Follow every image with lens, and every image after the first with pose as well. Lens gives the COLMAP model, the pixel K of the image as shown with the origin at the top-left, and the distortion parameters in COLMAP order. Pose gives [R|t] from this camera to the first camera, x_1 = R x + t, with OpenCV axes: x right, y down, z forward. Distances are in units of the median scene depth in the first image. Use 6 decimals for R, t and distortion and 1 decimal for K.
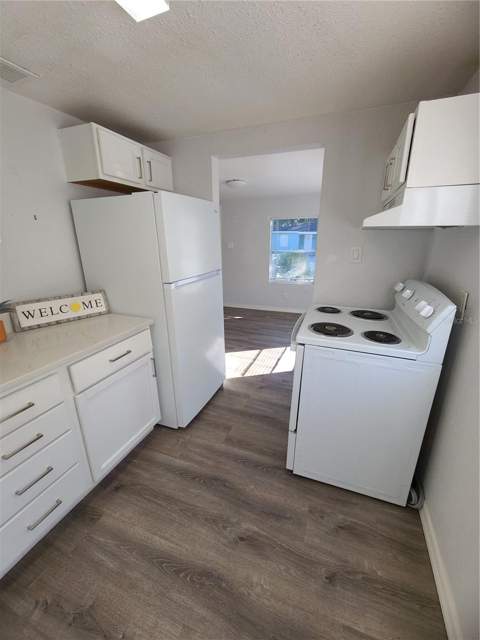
lens RADIAL K [[261.5, 0, 241.9], [0, 261.5, 318.7], [0, 0, 1]] dist [-0.000514, -0.000099]
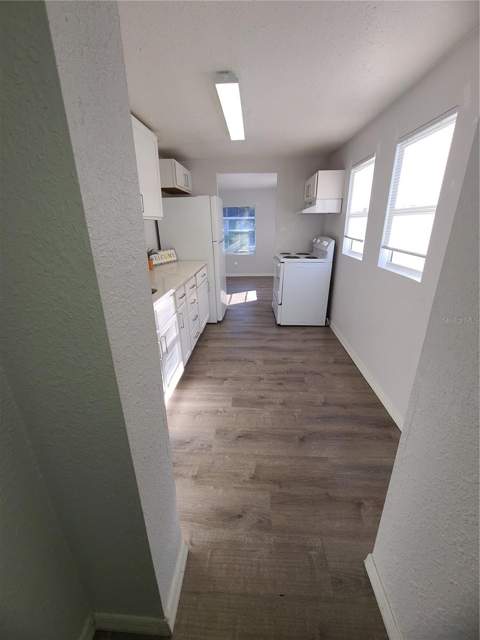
lens RADIAL K [[261.5, 0, 238.6], [0, 261.5, 319.6], [0, 0, 1]] dist [-0.000514, -0.000099]
pose [[0.952325, -0.114612, 0.282738, -0.825079], [0.100219, 0.992846, 0.064905, 0.386331], [-0.288154, -0.033475, 0.956999, -1.107348]]
